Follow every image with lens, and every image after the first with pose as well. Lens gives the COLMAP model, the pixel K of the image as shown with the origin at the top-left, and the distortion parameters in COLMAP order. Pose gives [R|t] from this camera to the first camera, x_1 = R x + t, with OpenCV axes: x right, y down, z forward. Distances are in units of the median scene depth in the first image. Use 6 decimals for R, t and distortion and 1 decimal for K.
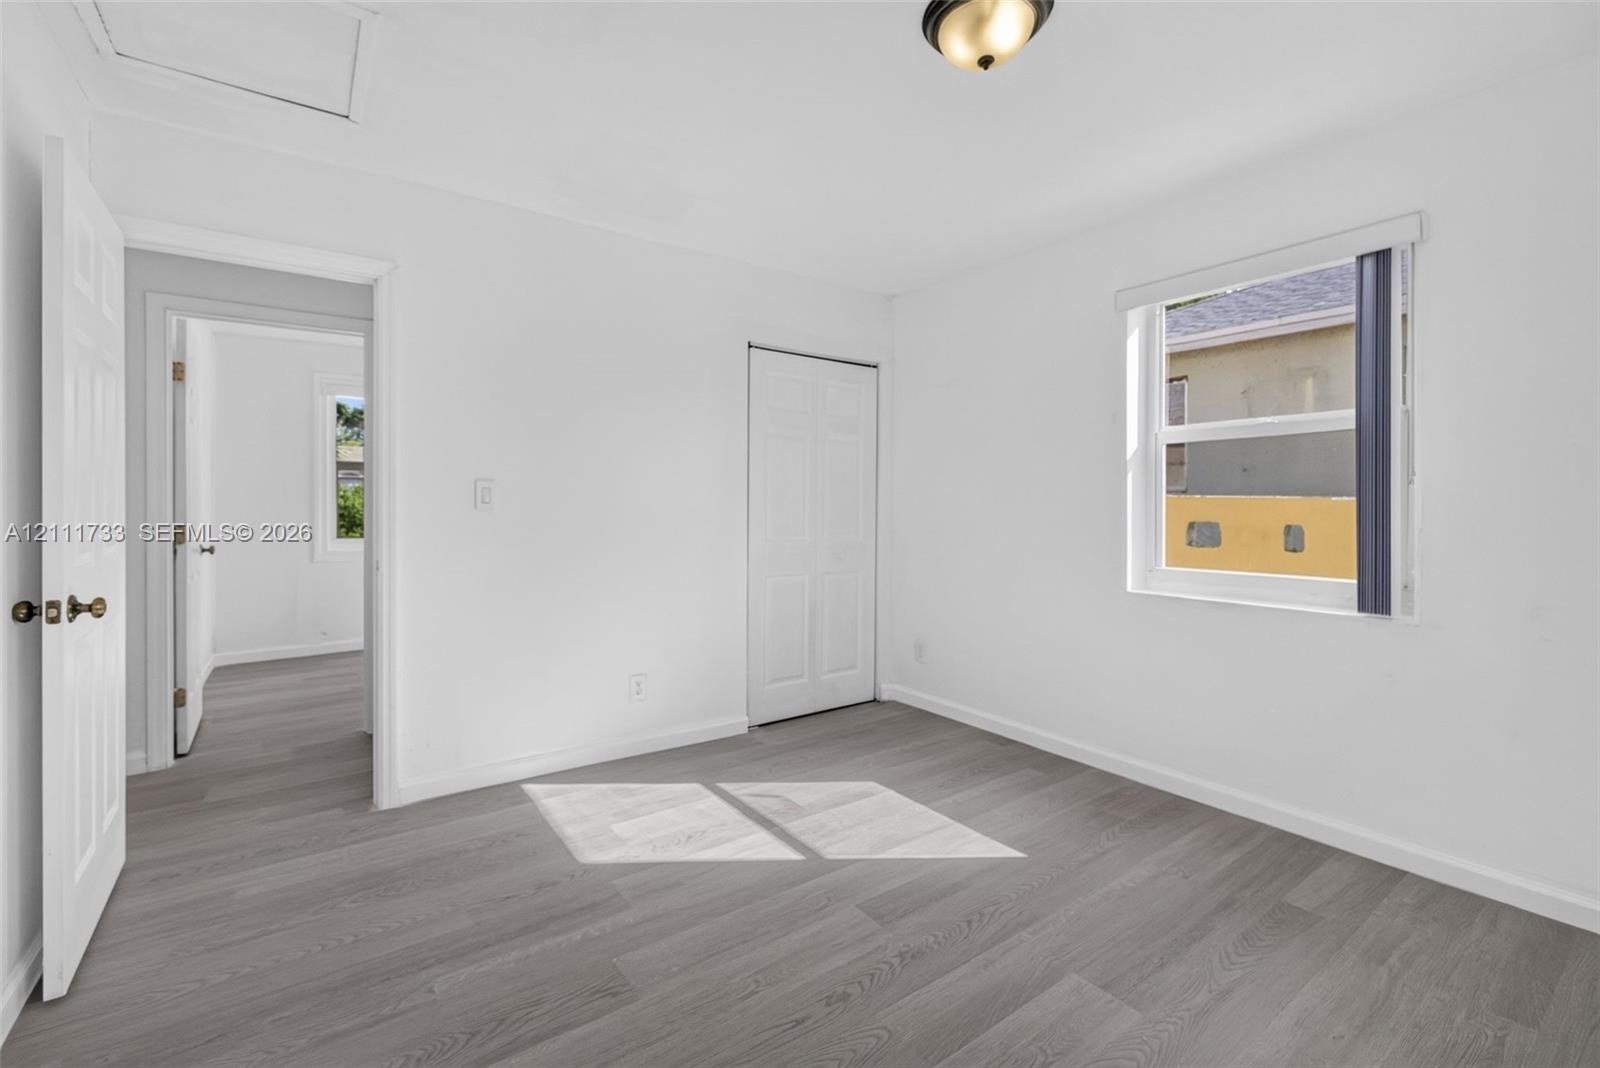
lens RADIAL K [[687.8, 0, 792.7], [0, 687.8, 532.4], [0, 0, 1]] dist [-0.006548, -0.000035]
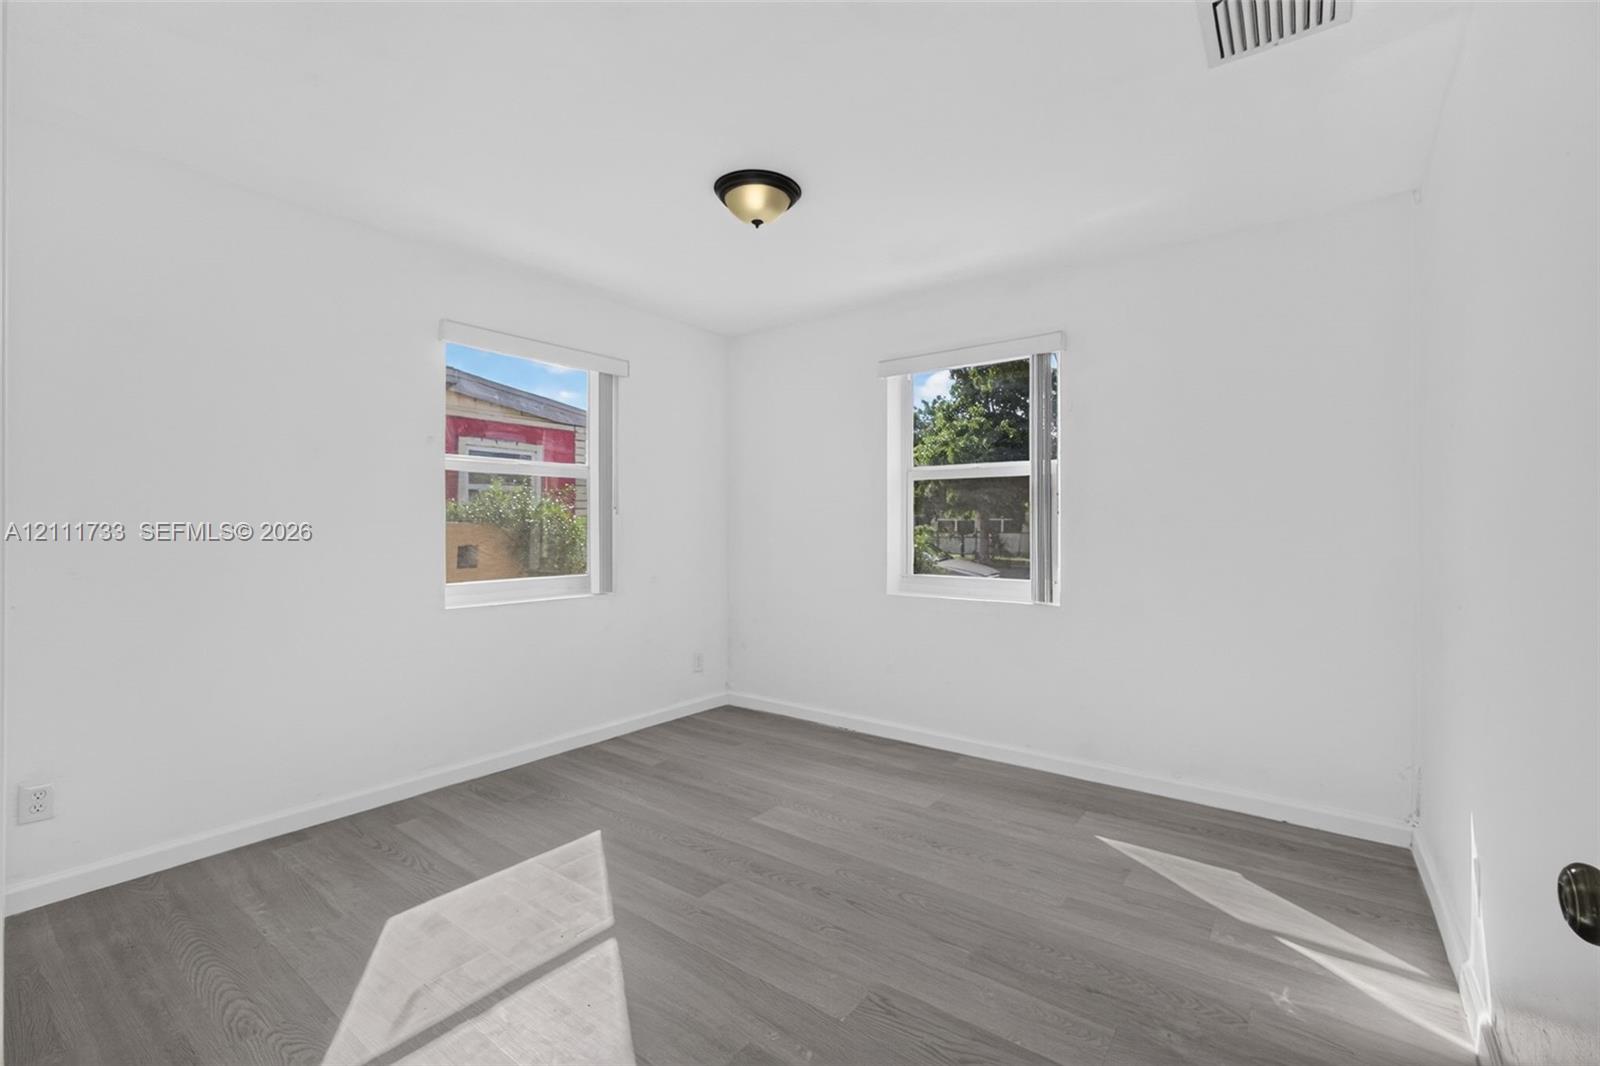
lens RADIAL K [[699.3, 0, 798.5], [0, 699.3, 528.2], [0, 0, 1]] dist [-0.000153, 0.000289]
pose [[-0.307587, -0.007916, 0.951487, -0.918791], [0.034220, 0.999226, 0.019376, -0.051016], [-0.950904, 0.038520, -0.307079, 1.067124]]
